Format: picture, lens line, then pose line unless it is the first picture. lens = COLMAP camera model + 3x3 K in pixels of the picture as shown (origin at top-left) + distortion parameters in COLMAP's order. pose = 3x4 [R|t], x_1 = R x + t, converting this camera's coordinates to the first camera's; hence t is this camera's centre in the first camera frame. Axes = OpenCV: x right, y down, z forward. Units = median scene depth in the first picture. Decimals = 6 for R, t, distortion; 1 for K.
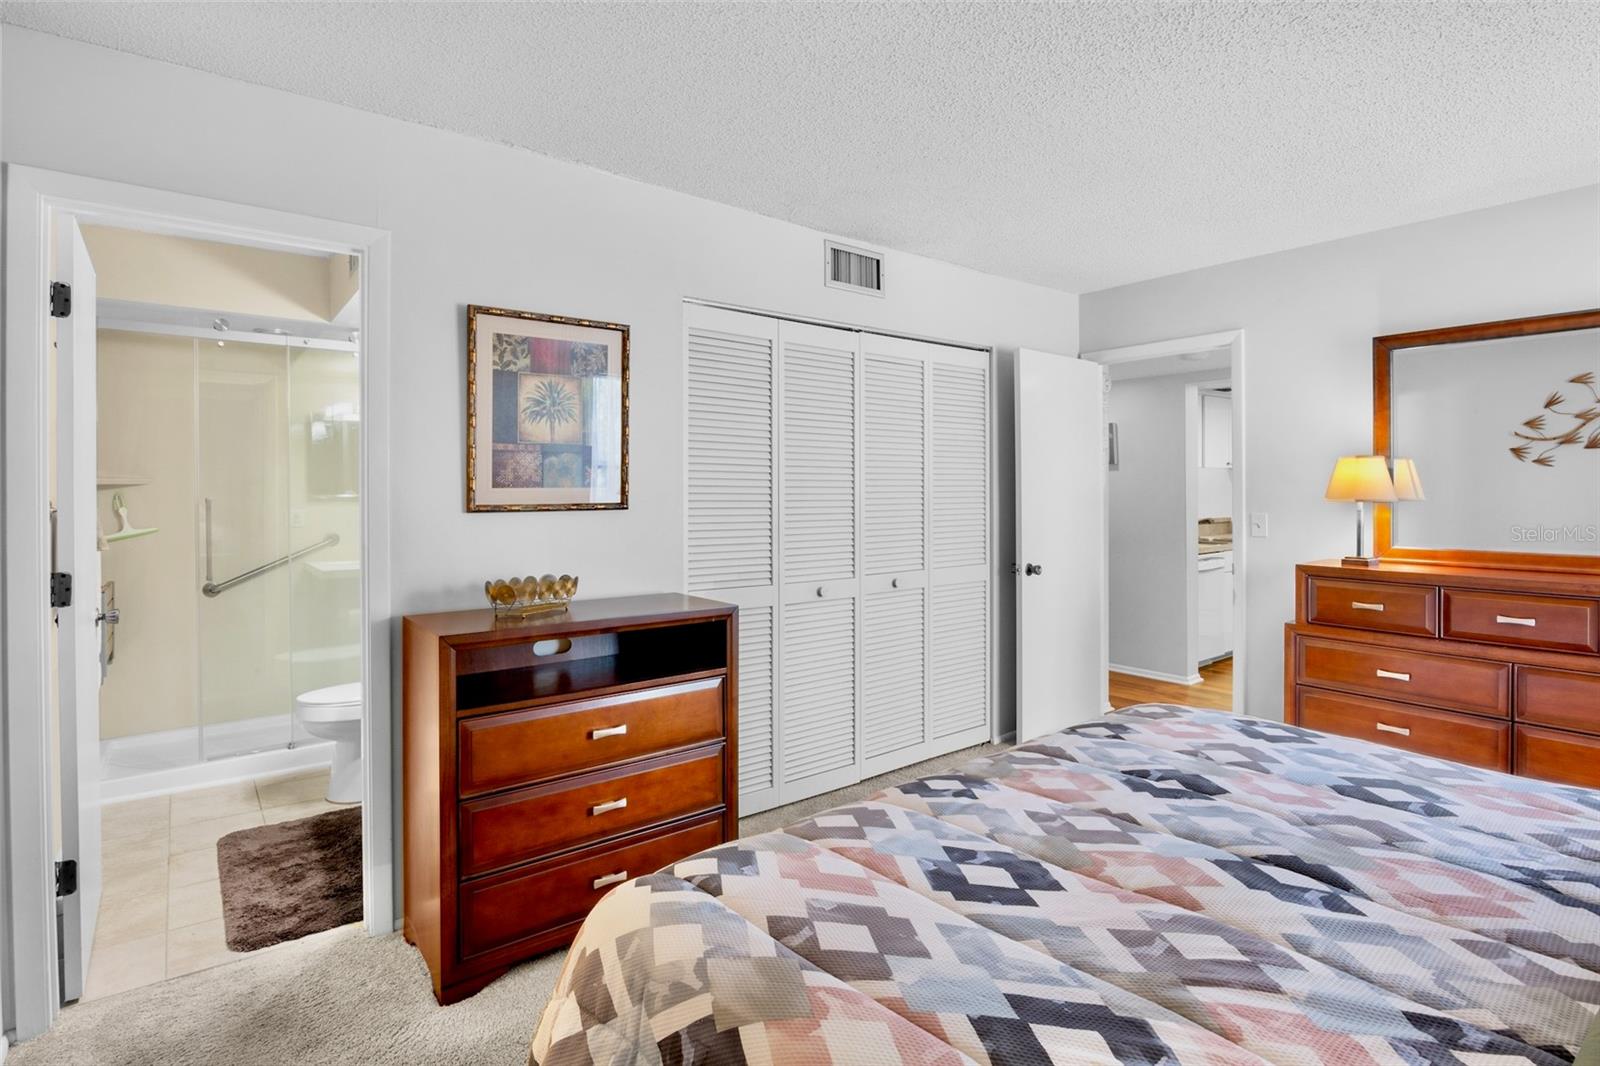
lens RADIAL K [[797.3, 0, 793.3], [0, 797.3, 492.0], [0, 0, 1]] dist [-0.020426, -0.000667]
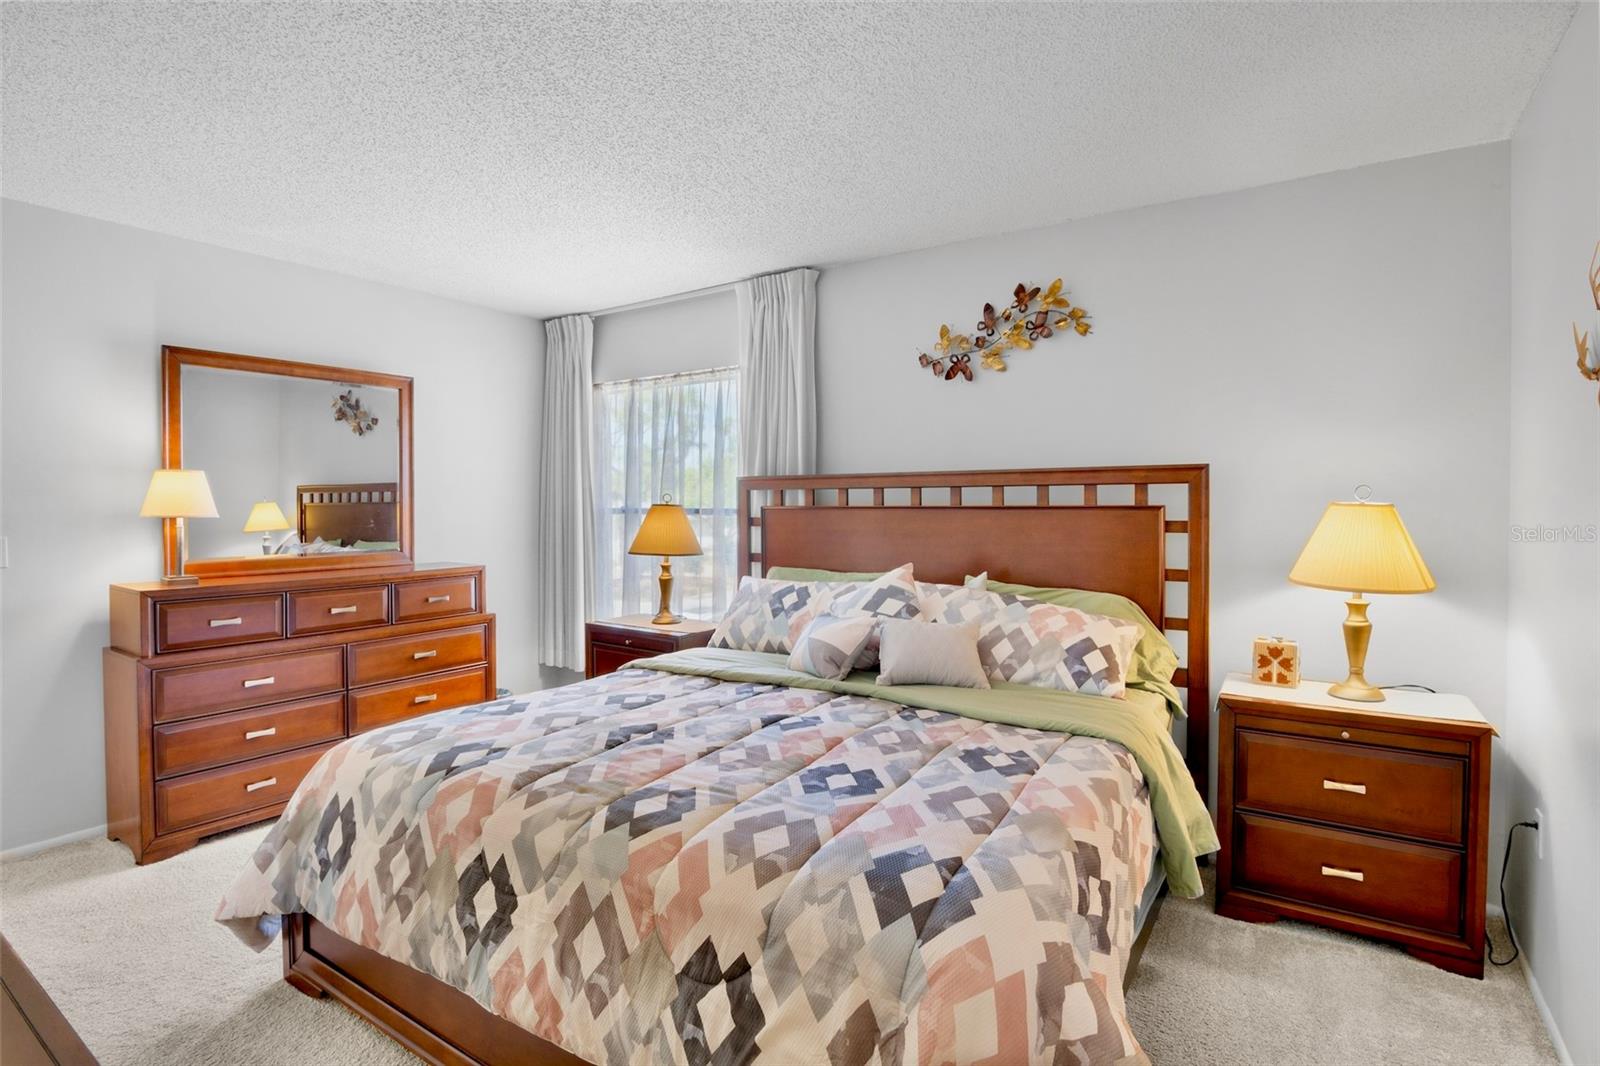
lens RADIAL K [[782.6, 0, 795.8], [0, 782.6, 509.2], [0, 0, 1]] dist [-0.017115, 0.000229]
pose [[-0.307527, -0.003417, 0.951533, -1.046588], [0.004716, 0.999976, 0.005115, 0.002403], [-0.951528, 0.006061, -0.307503, 1.522031]]
